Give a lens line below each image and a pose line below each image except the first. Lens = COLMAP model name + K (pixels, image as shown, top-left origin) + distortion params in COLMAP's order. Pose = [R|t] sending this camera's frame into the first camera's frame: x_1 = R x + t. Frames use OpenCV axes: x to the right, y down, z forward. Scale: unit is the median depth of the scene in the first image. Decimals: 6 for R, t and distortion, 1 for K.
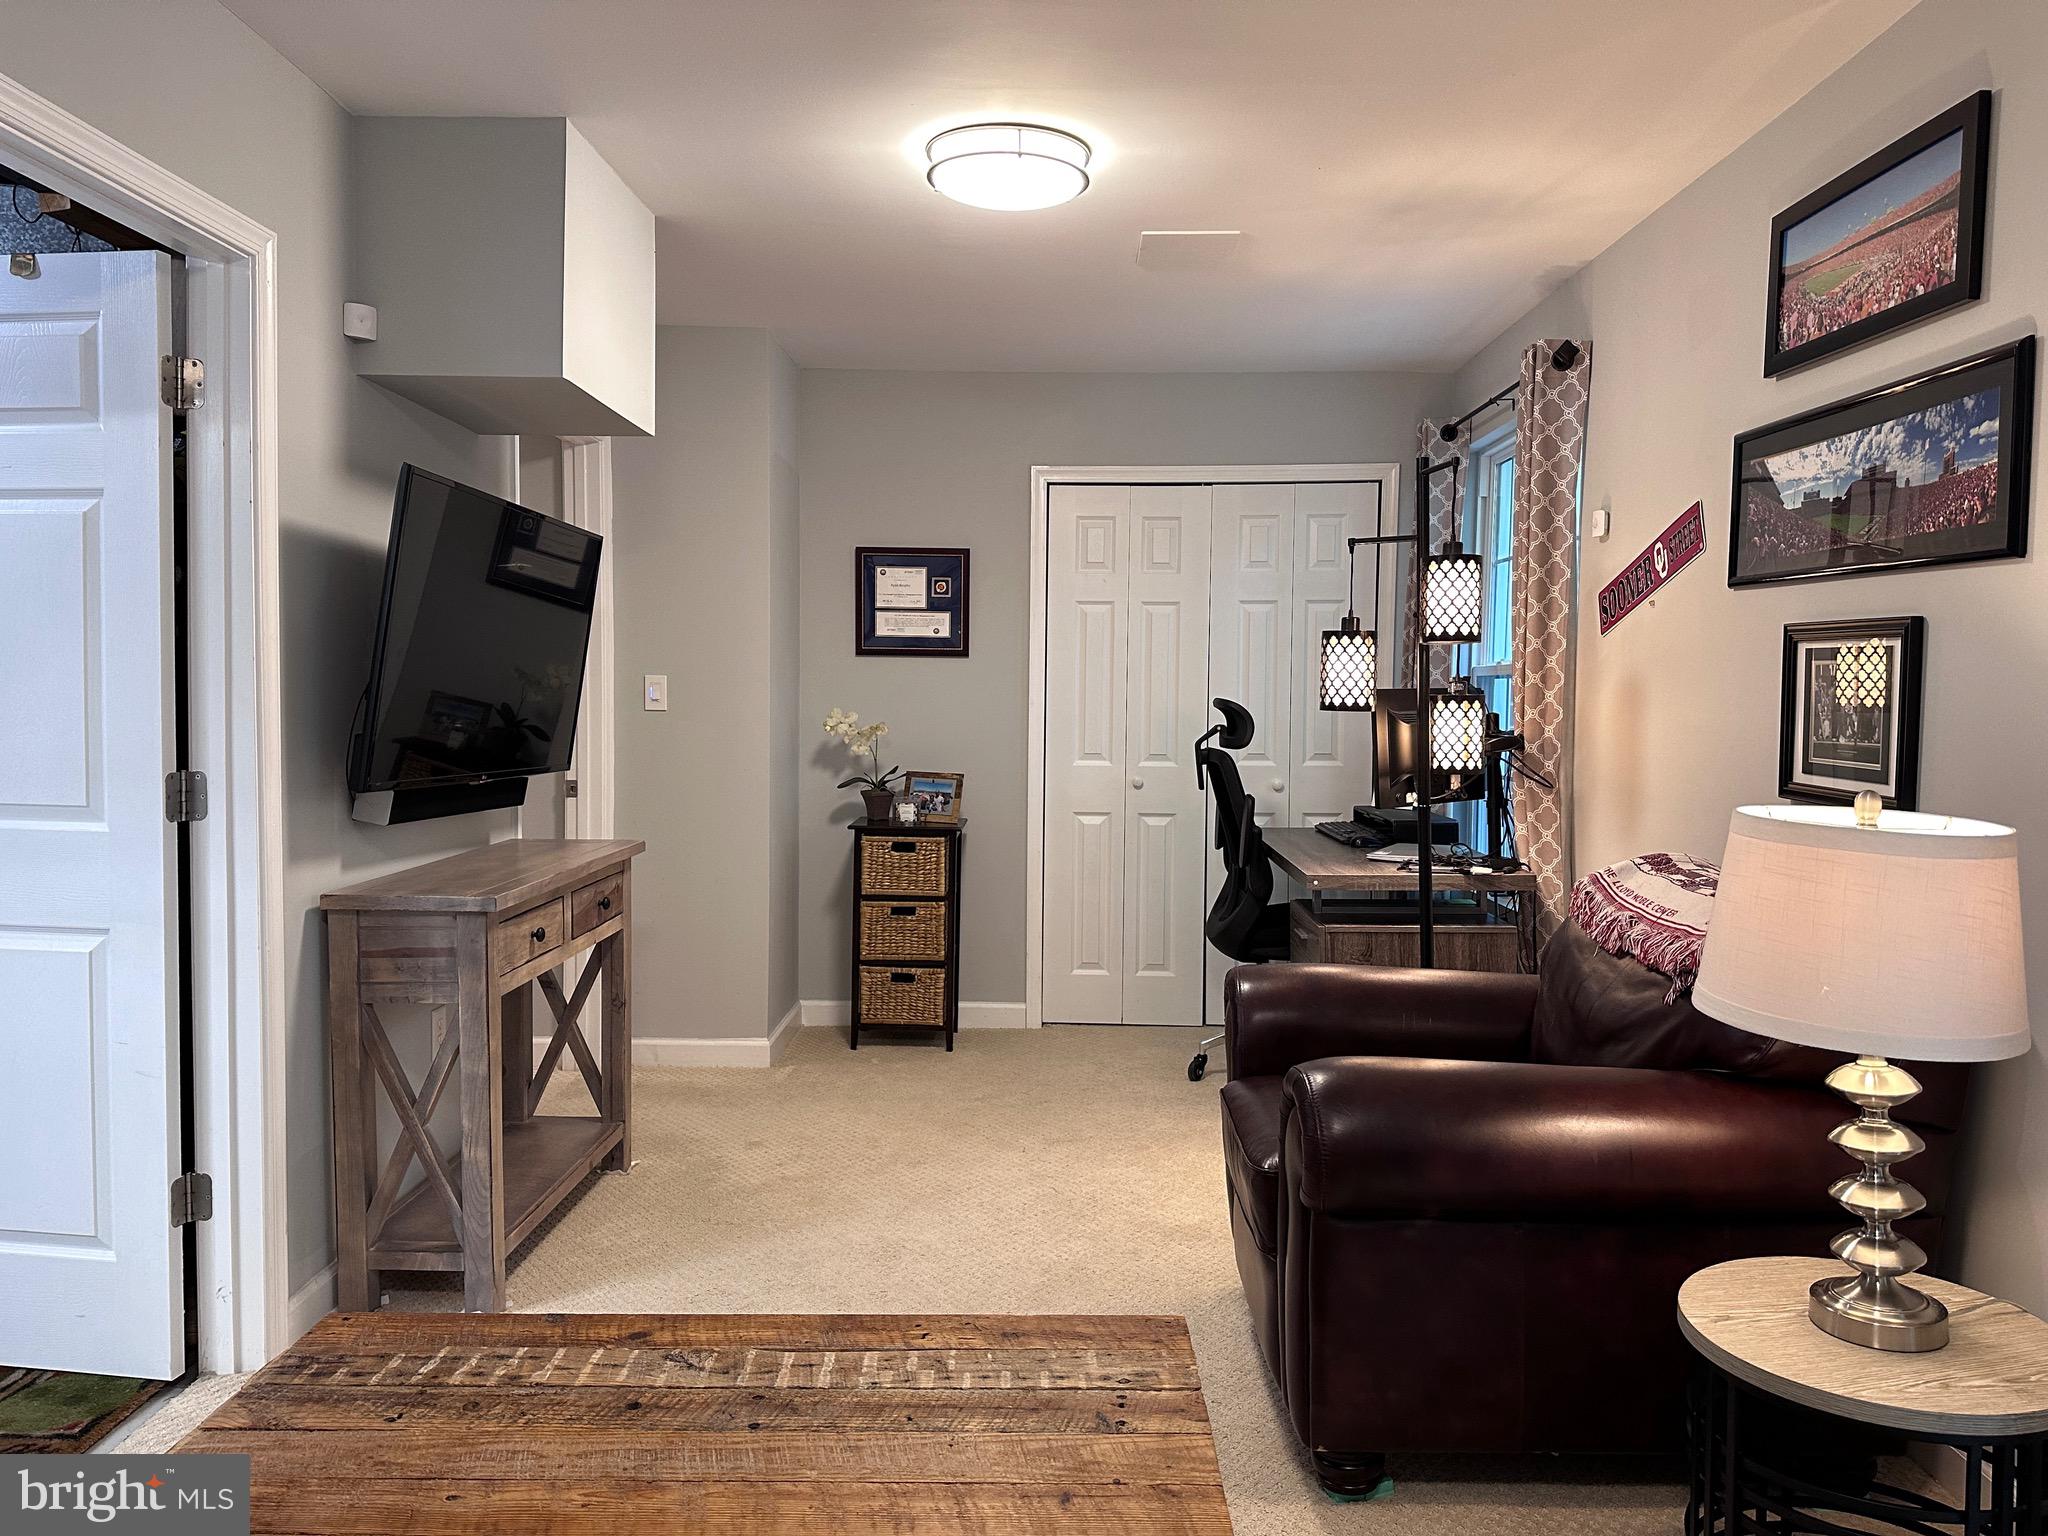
lens RADIAL K [[1432.0, 0, 1023.7], [0, 1432.0, 762.2], [0, 0, 1]] dist [0.000209, -0.000229]
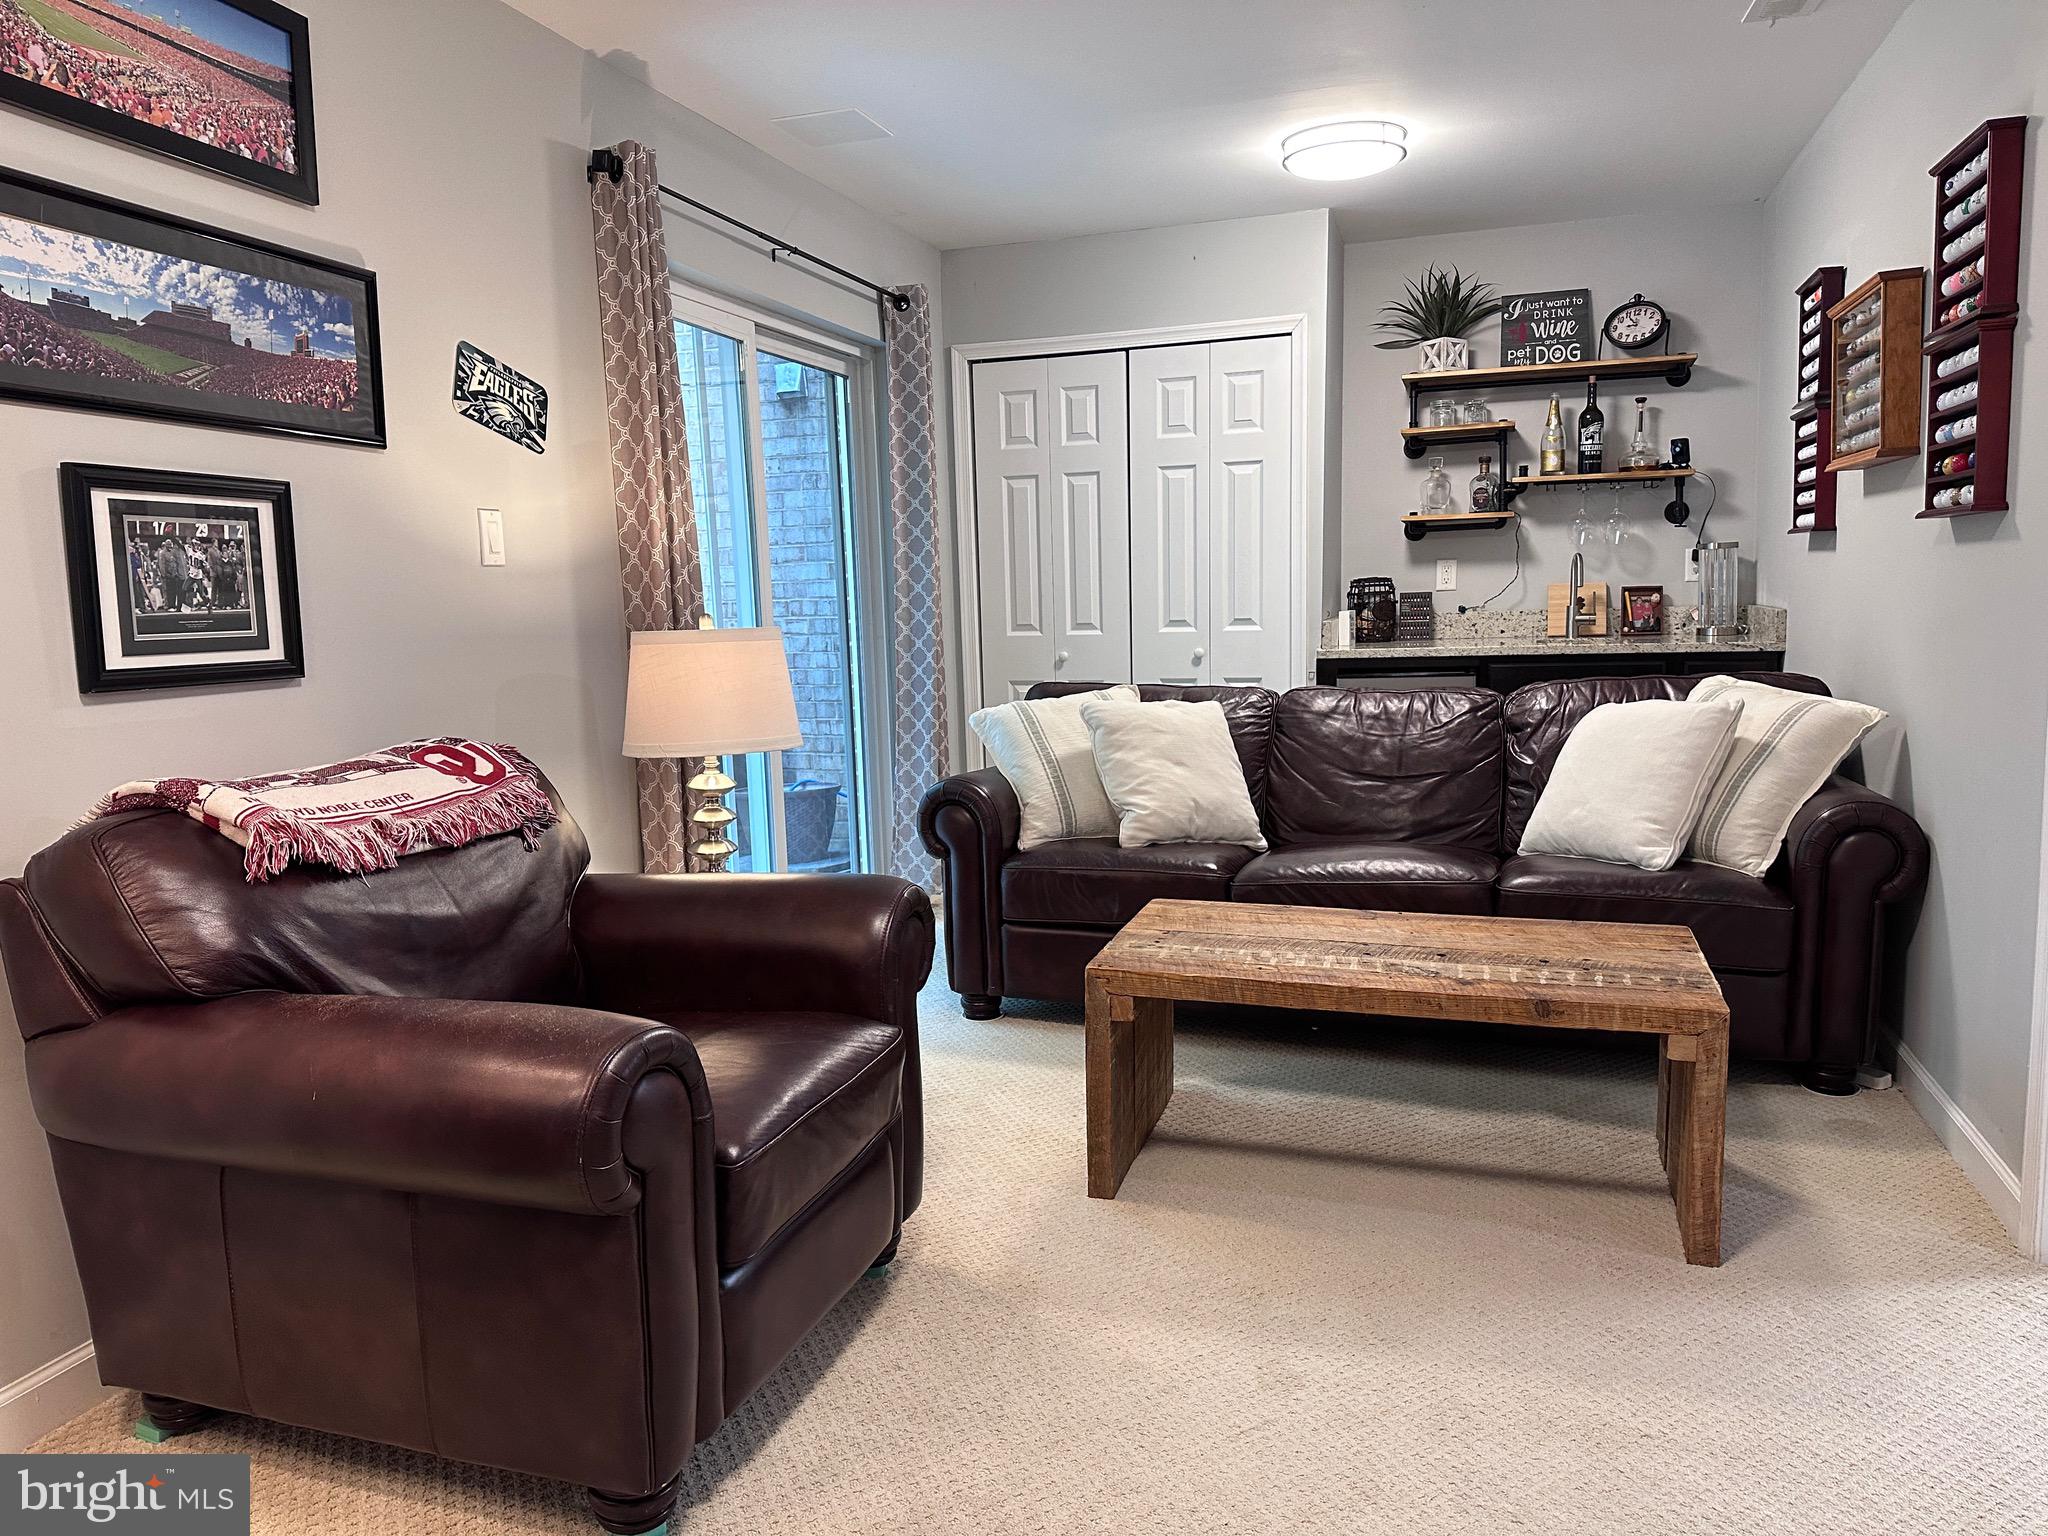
lens RADIAL K [[1432.0, 0, 1020.5], [0, 1432.0, 764.5], [0, 0, 1]] dist [0.000209, -0.000229]
pose [[-0.958050, -0.020498, 0.285867, -0.189099], [0.032669, 0.983128, 0.179980, -0.069169], [-0.284733, 0.181769, -0.941216, 1.848876]]
